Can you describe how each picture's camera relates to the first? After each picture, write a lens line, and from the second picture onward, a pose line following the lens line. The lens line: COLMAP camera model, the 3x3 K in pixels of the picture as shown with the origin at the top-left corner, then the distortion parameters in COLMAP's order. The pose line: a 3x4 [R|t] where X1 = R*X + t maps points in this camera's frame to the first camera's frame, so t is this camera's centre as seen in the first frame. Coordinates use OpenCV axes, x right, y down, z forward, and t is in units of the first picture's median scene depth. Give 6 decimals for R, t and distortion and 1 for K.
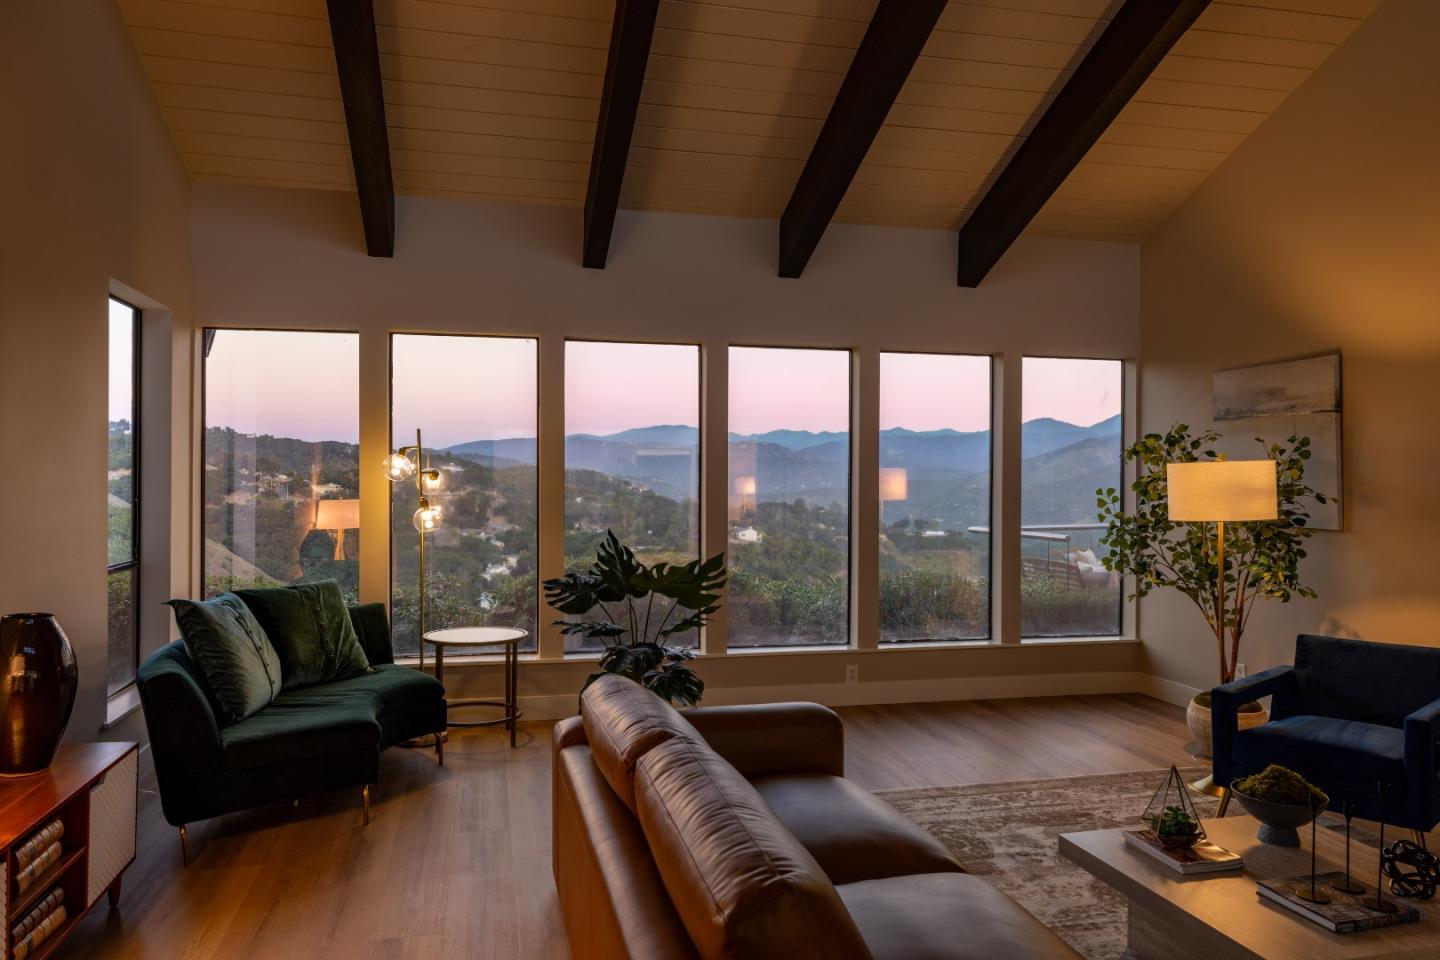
lens RADIAL K [[1005.9, 0, 720.0], [0, 1005.9, 480.0], [0, 0, 1]] dist [-0.043481, -0.000003]
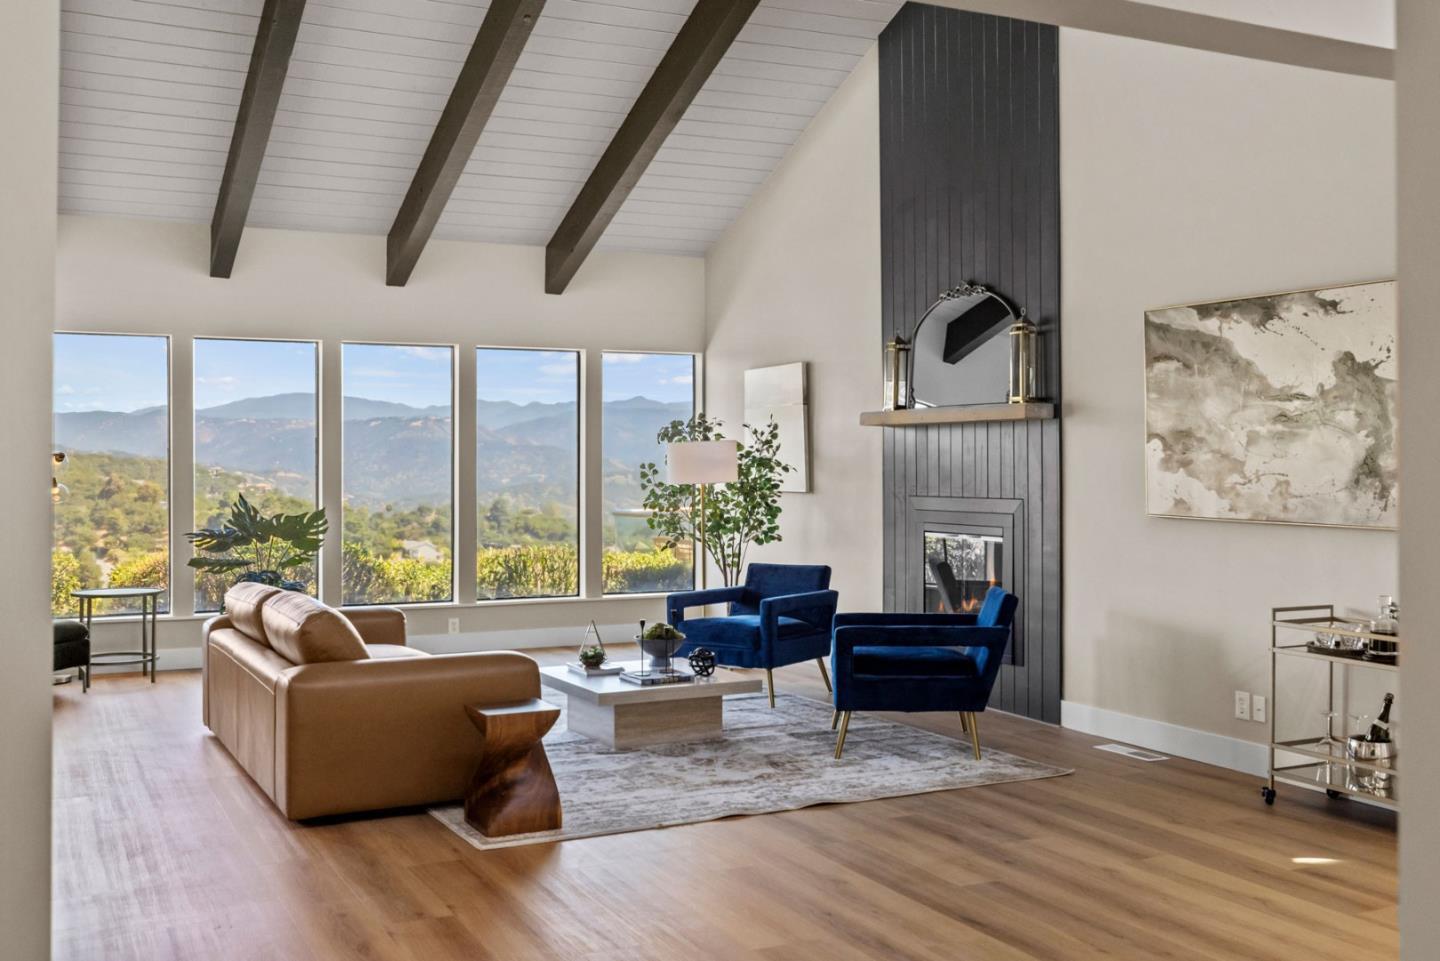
lens RADIAL K [[1439.2, 0, 719.7], [0, 1439.2, 449.9], [0, 0, 1]] dist [0.000824, 0.013485]
pose [[0.973738, -0.006556, 0.227577, 0.065978], [0.010038, 0.999850, -0.014147, 0.019454], [-0.227450, 0.016060, 0.973657, -0.870412]]
